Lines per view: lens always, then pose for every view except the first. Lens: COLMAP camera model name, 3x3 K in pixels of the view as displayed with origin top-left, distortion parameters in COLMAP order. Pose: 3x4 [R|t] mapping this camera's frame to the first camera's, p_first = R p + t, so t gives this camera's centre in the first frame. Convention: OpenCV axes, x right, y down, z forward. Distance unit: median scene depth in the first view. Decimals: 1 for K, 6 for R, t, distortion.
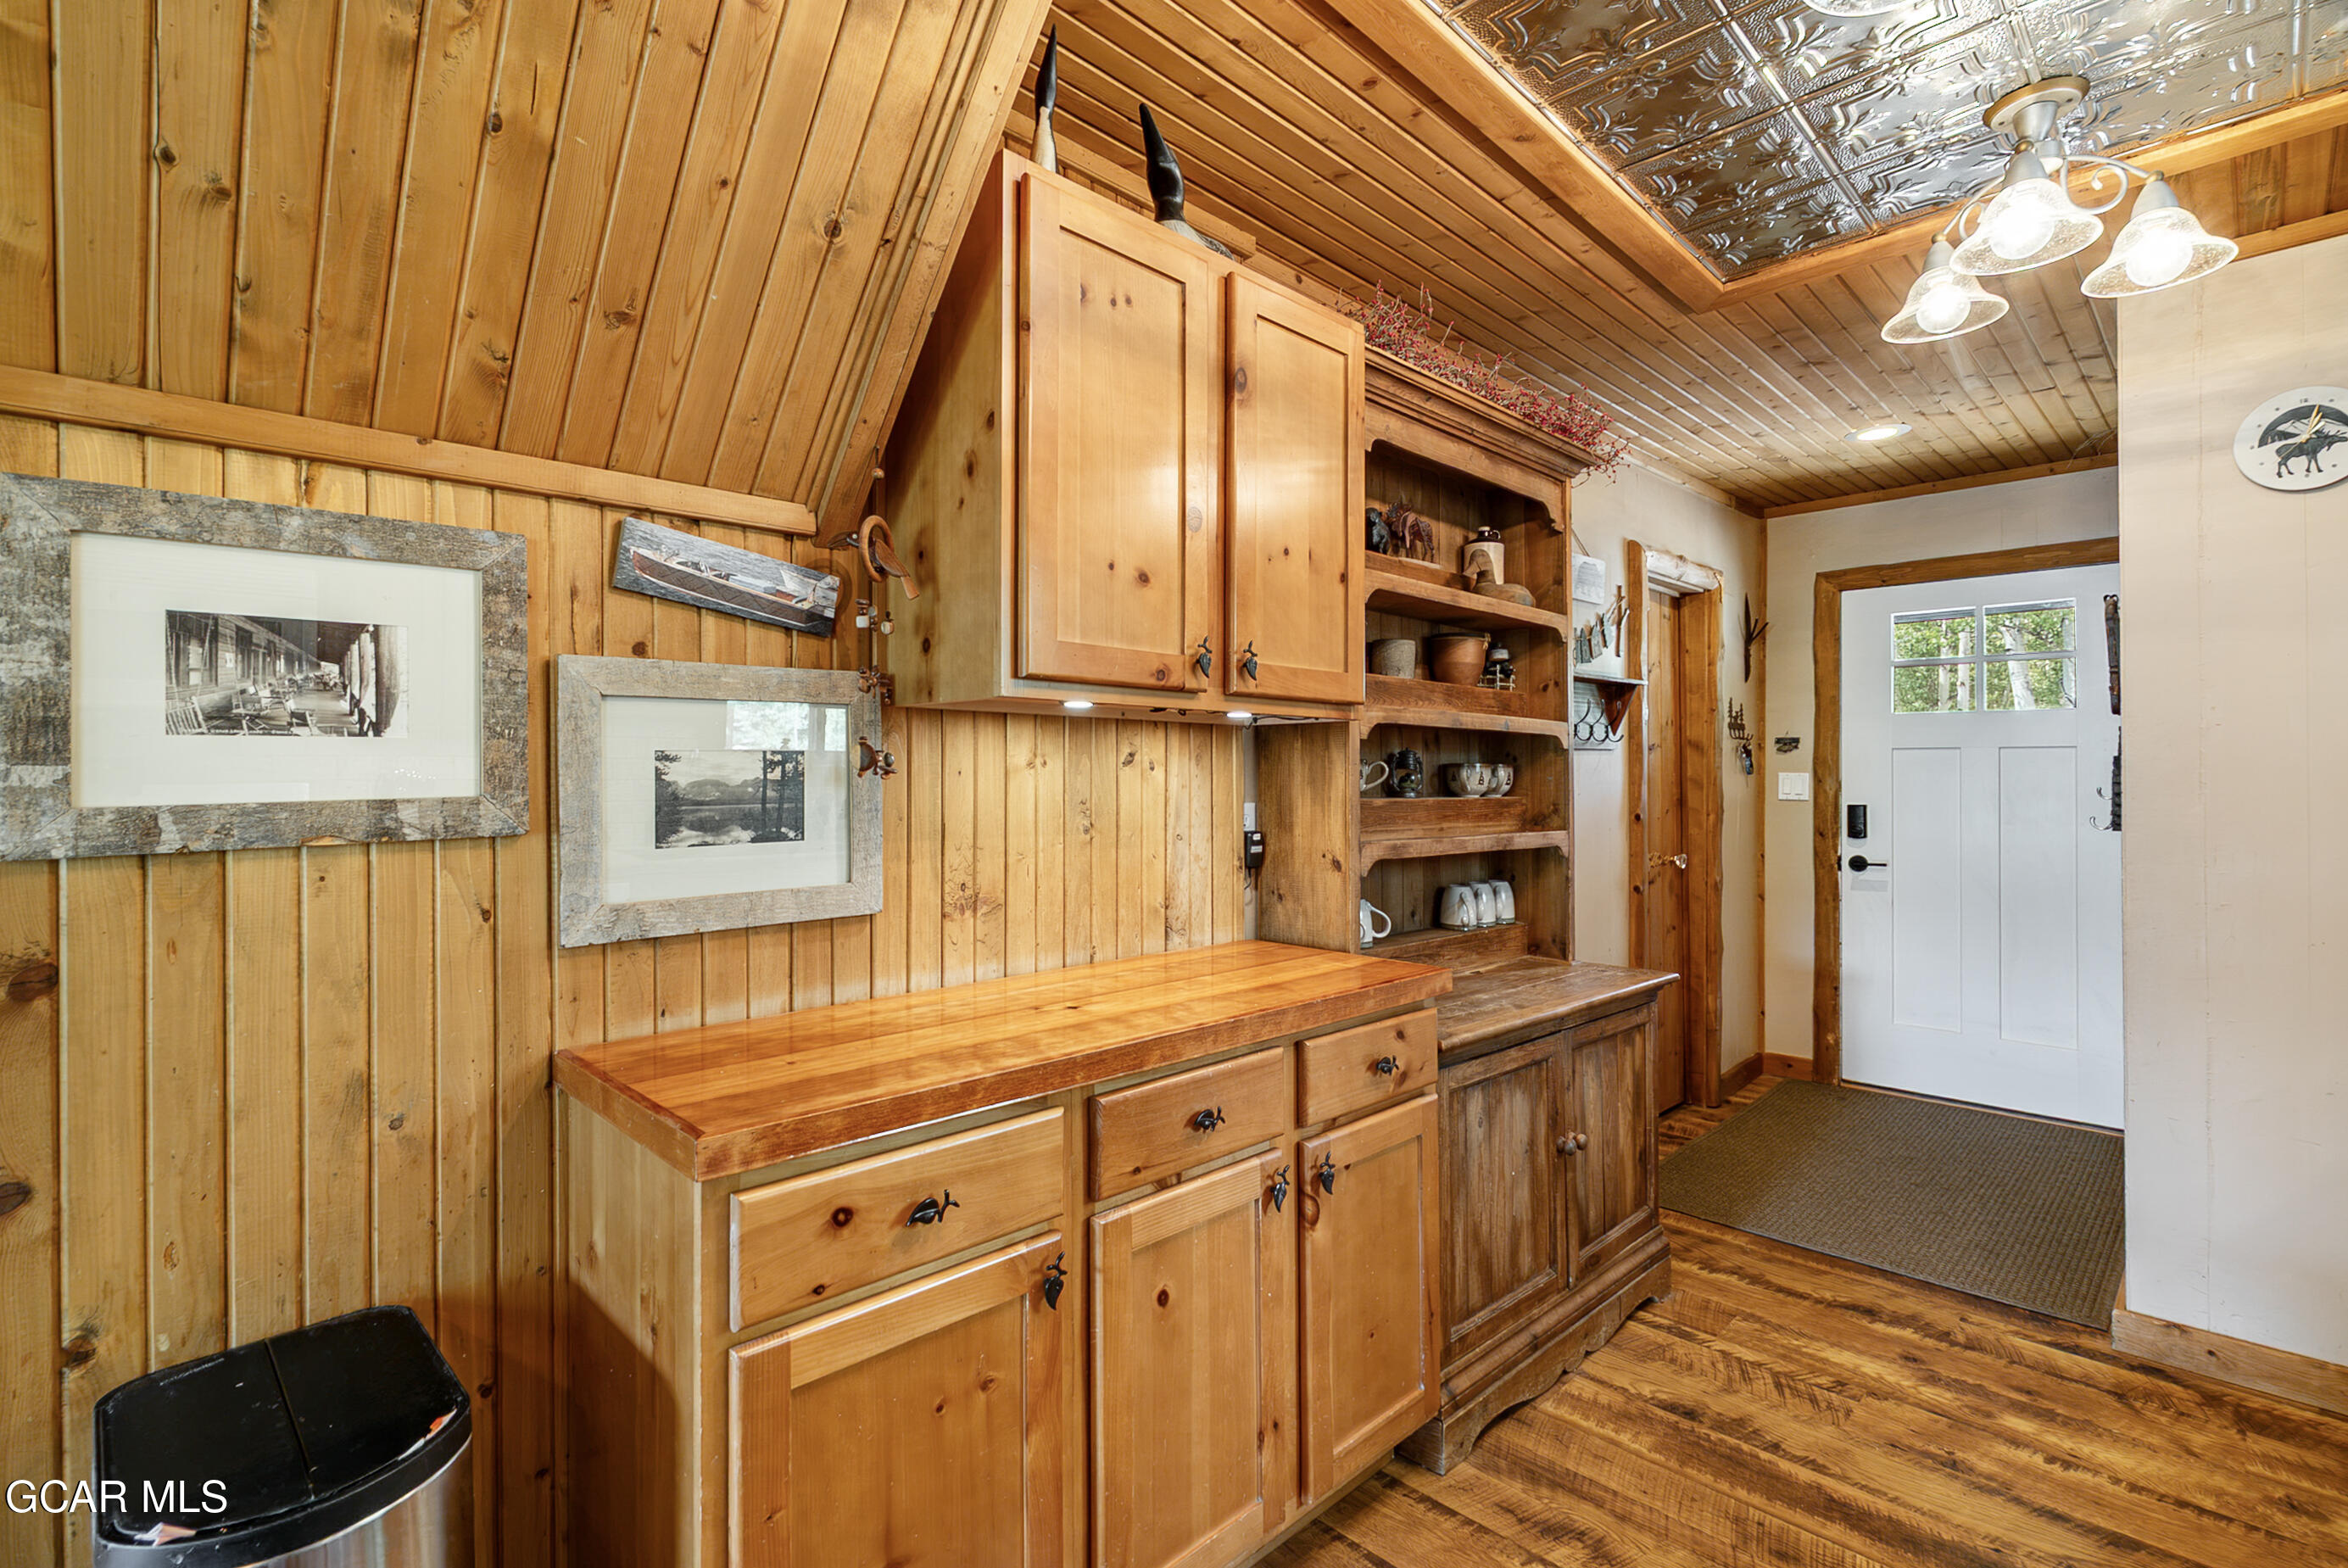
lens RADIAL K [[1046.2, 0, 936.1], [0, 1046.2, 756.0], [0, 0, 1]] dist [-0.001448, 0.000211]
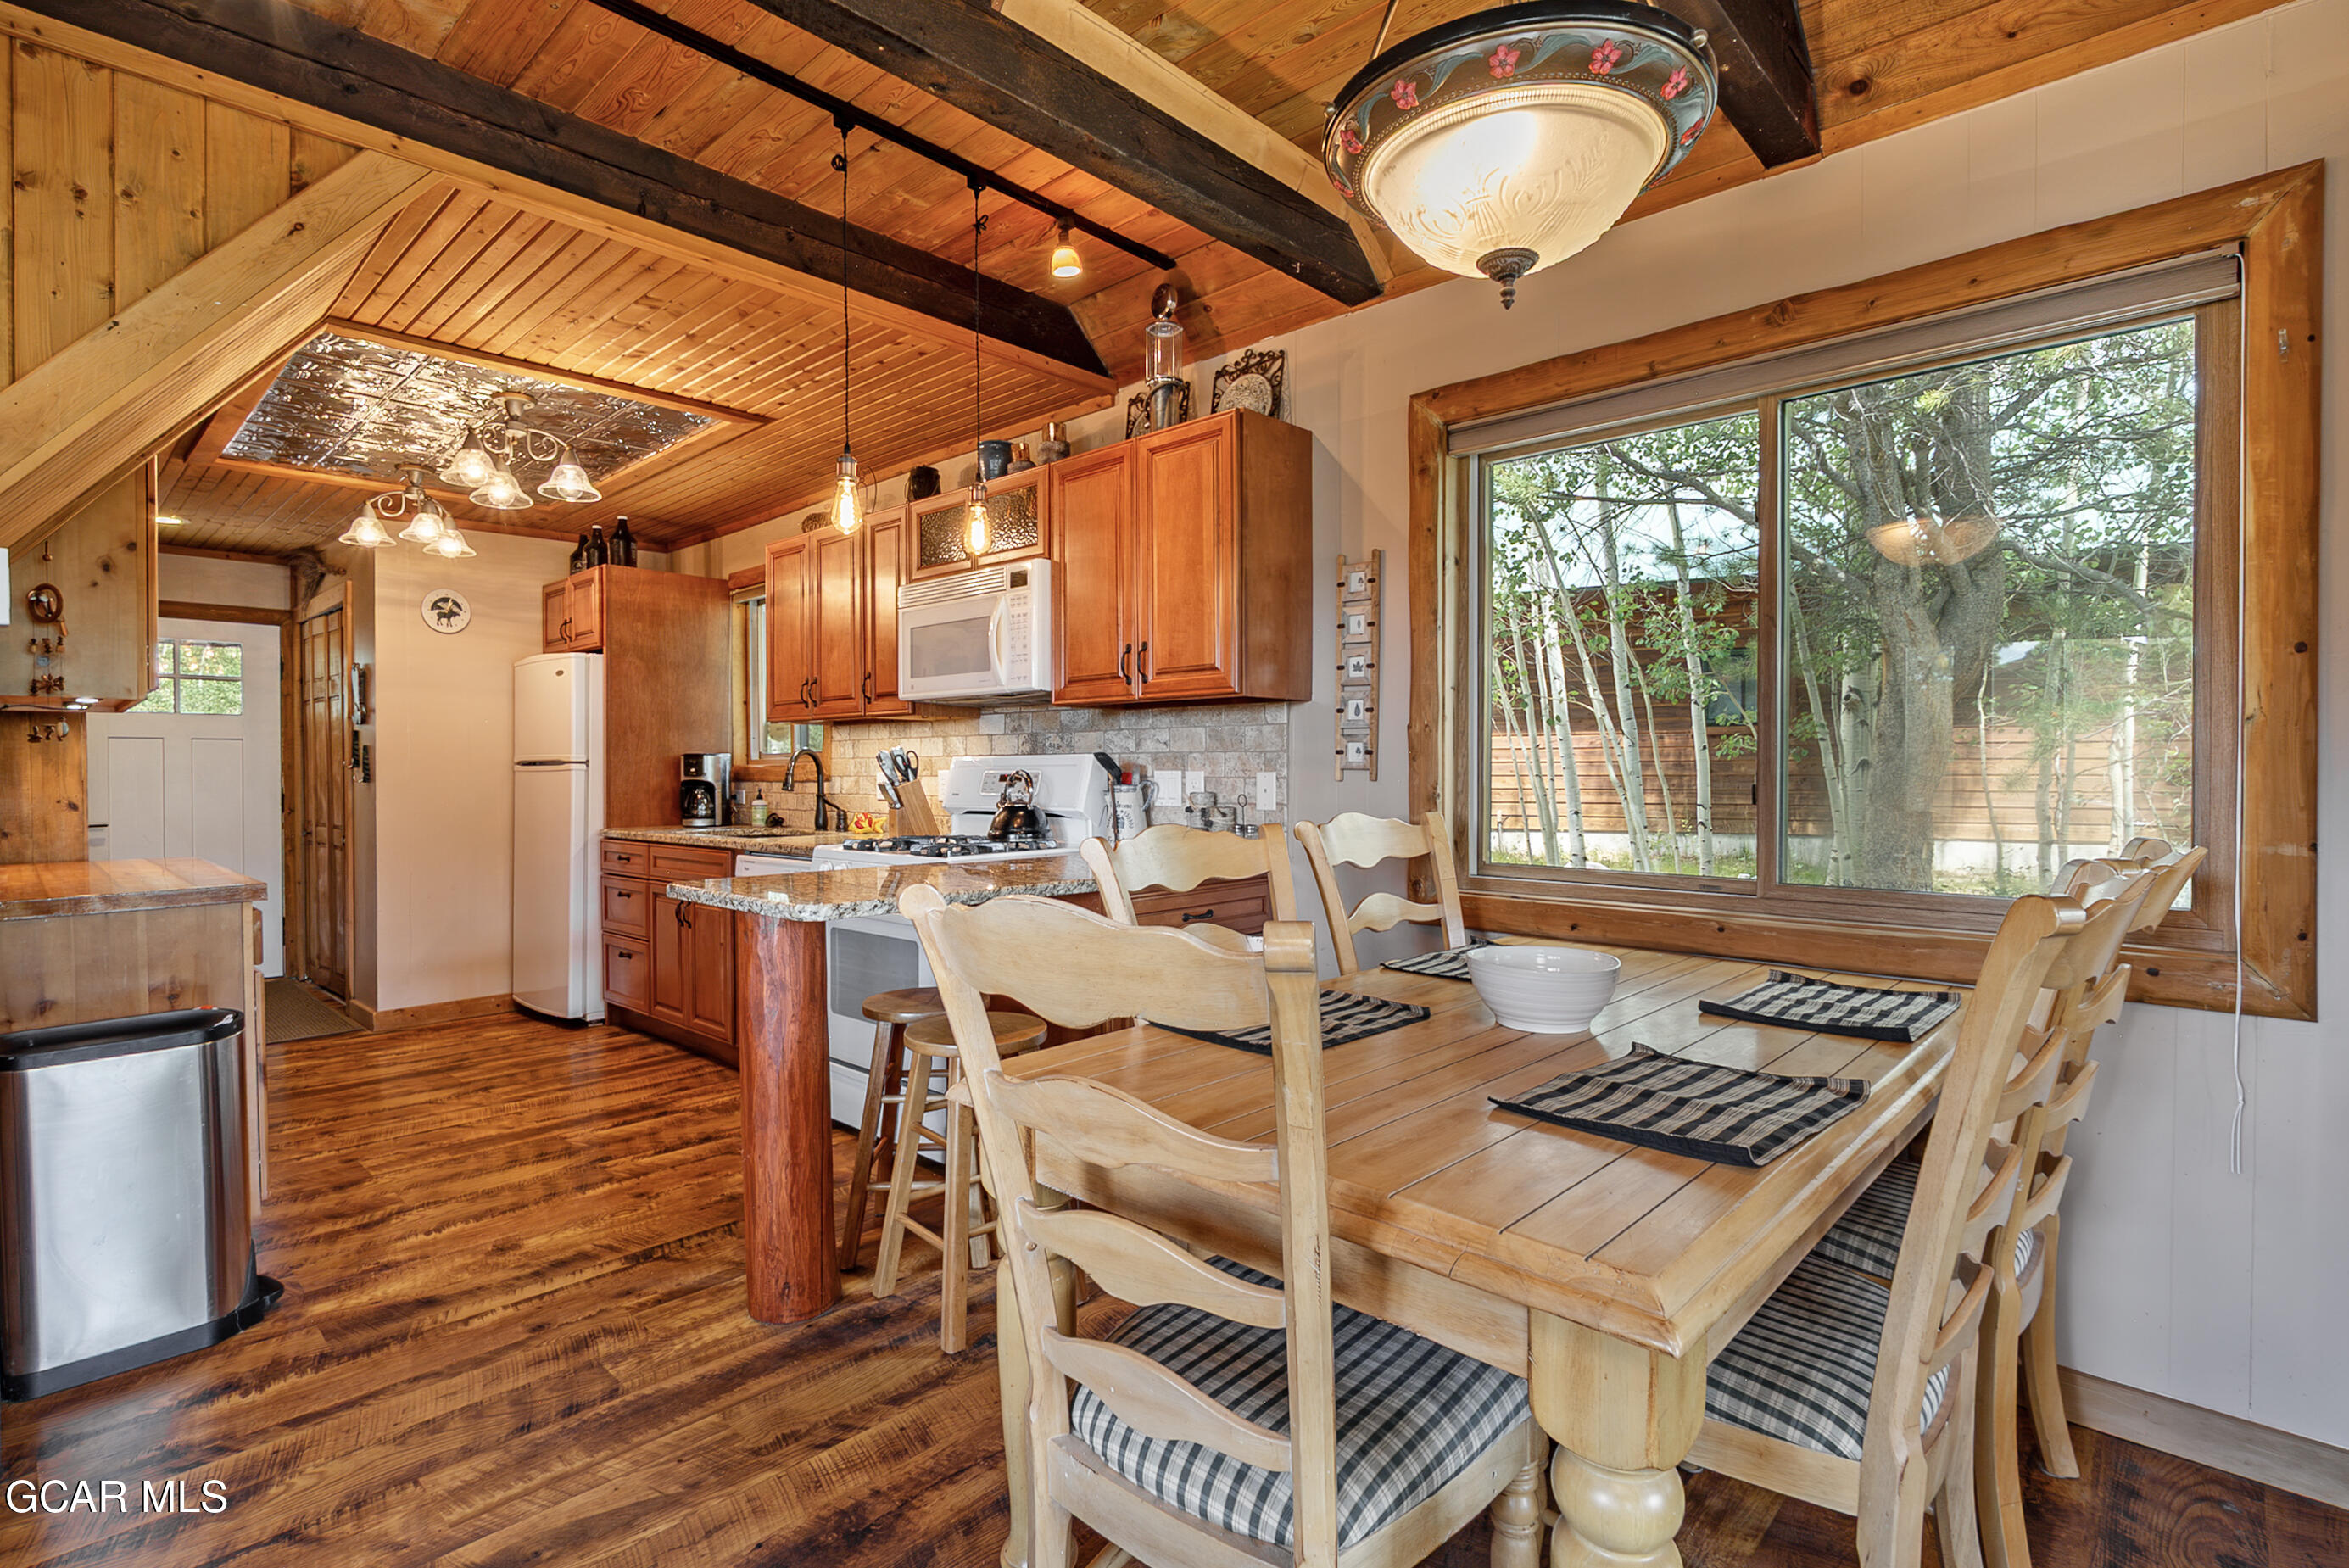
lens RADIAL K [[1105.2, 0, 1369.0], [0, 1105.2, 781.8], [0, 0, 1]] dist [-0.005223, -0.000075]
pose [[-0.229719, -0.012424, 0.973178, -1.566634], [-0.013330, 0.999865, 0.009619, 0.027883], [-0.973166, -0.010763, -0.229854, -0.448668]]
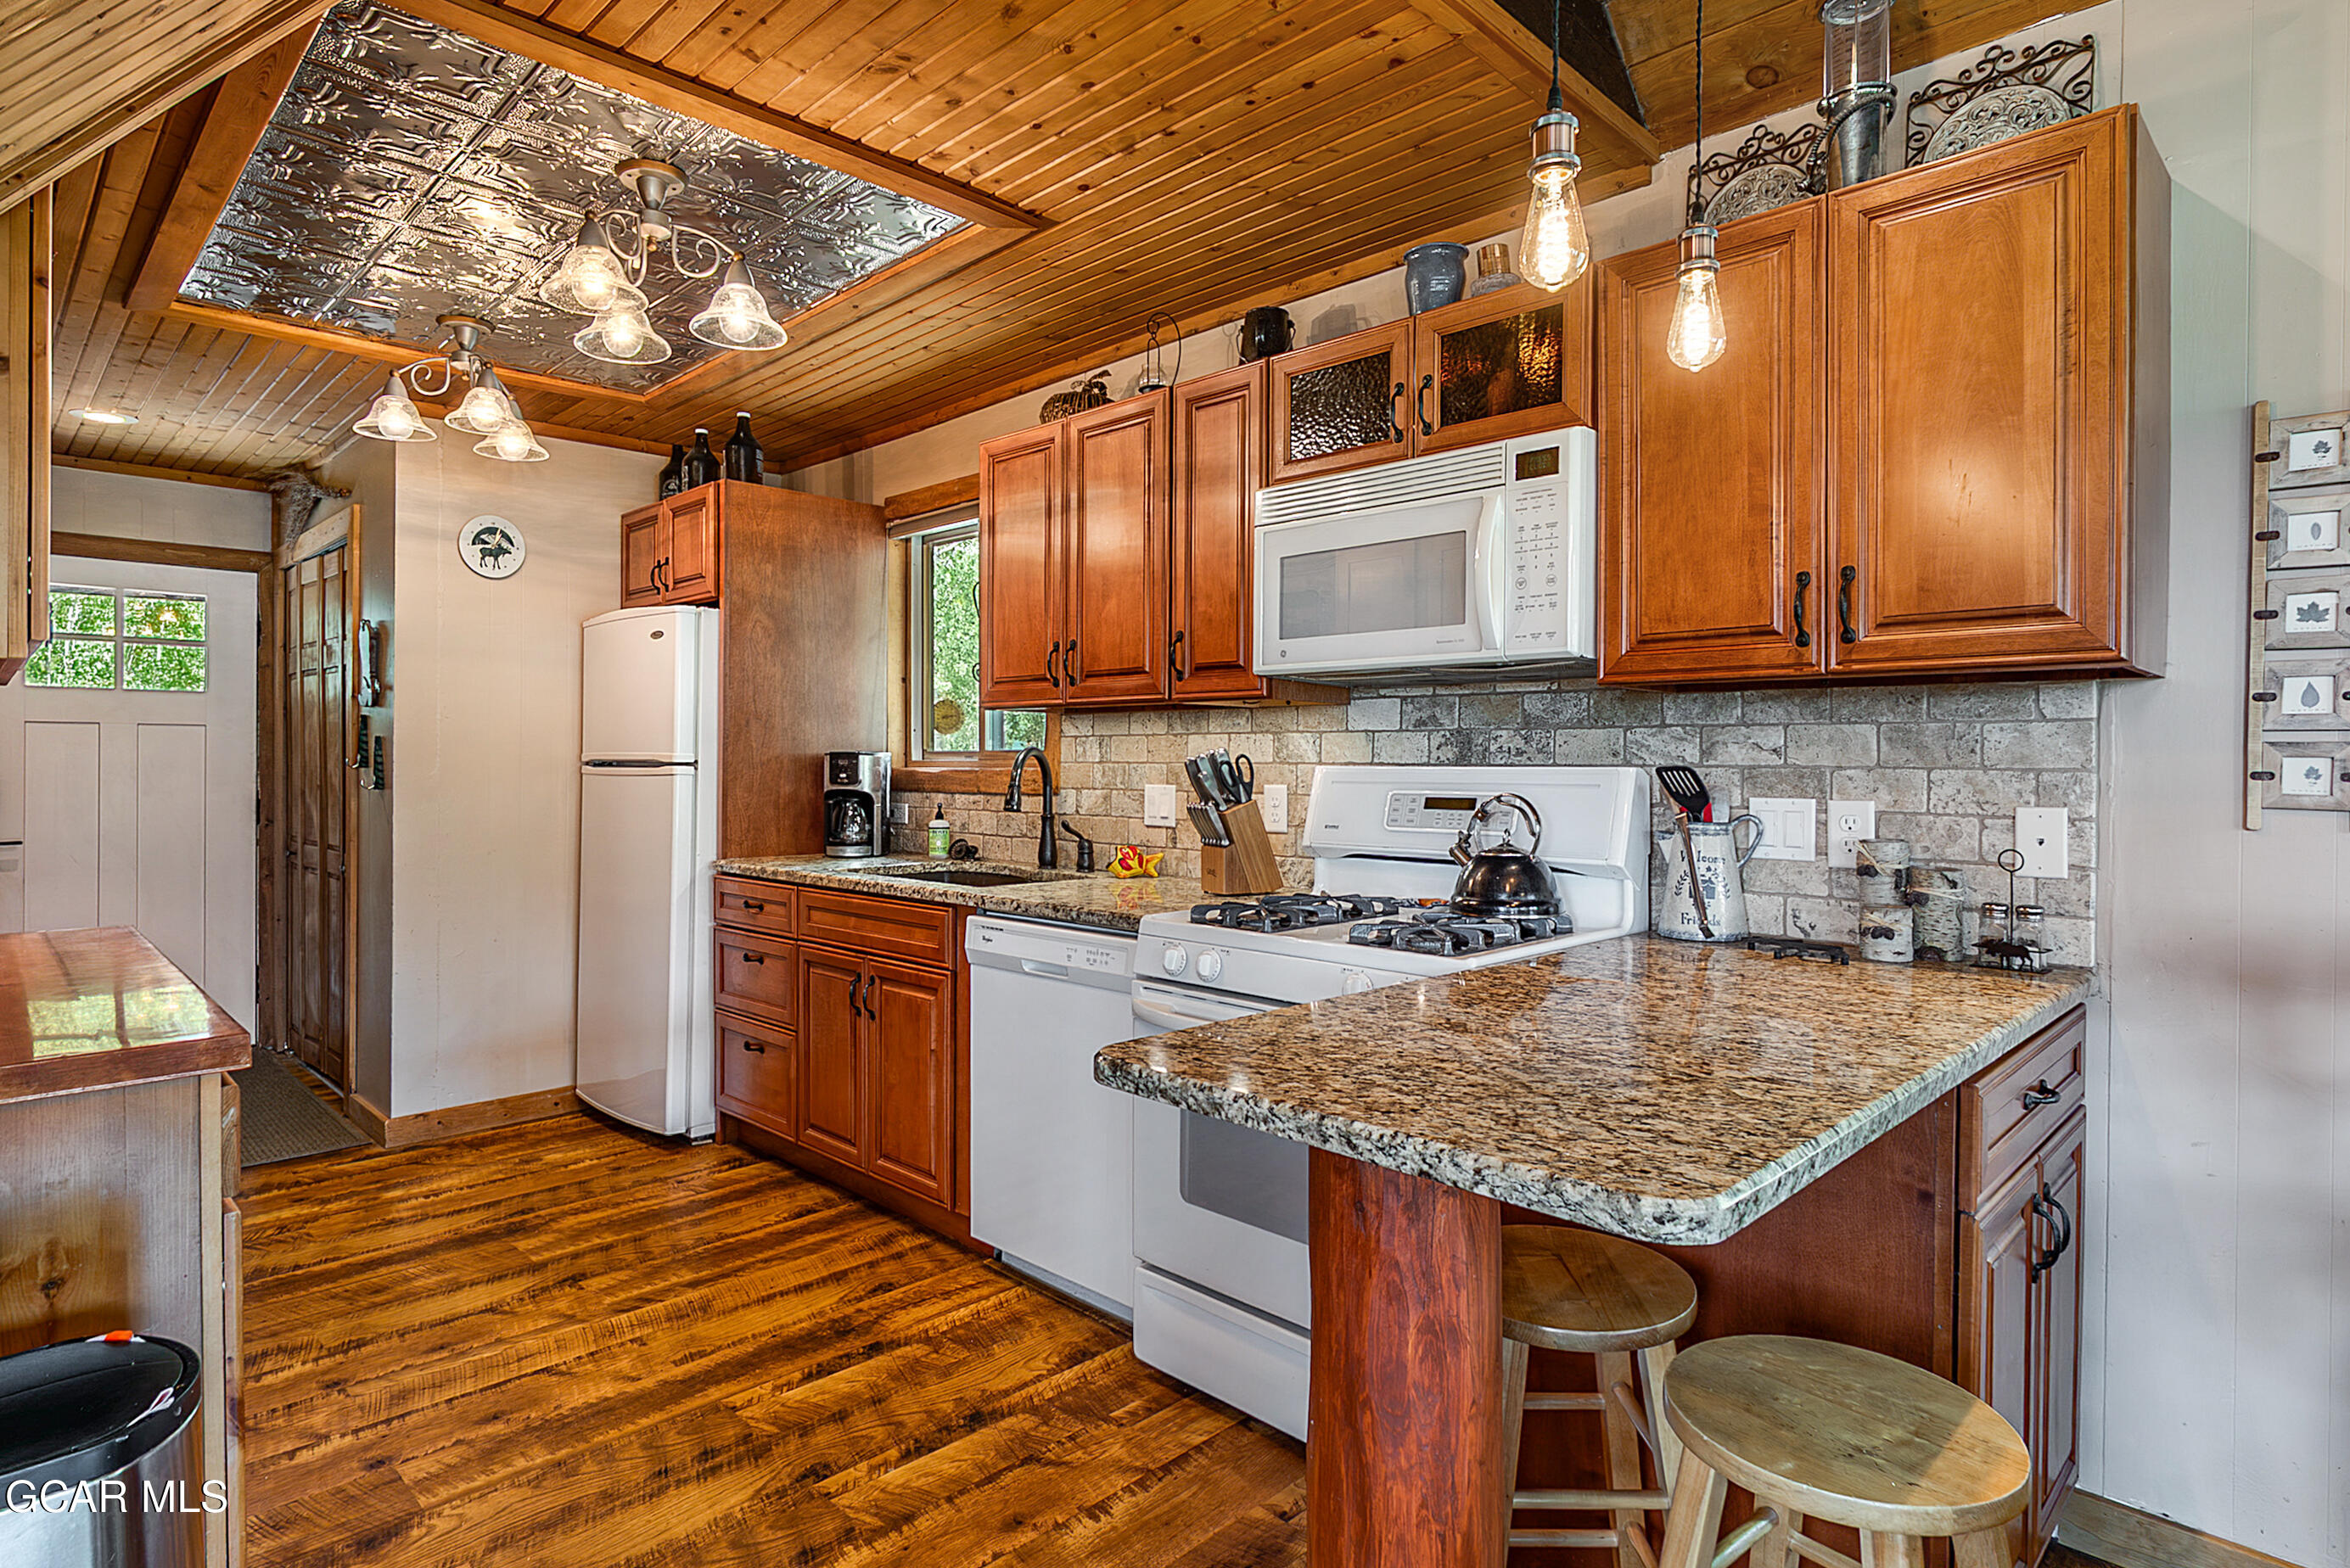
lens RADIAL K [[1218.3, 0, 1404.2], [0, 1218.3, 770.9], [0, 0, 1]] dist [-0.000820, -0.001276]
pose [[-0.210476, -0.009807, 0.977550, -0.873336], [-0.021455, 0.999755, 0.005410, 0.009353], [-0.977364, -0.019835, -0.210635, -0.009134]]
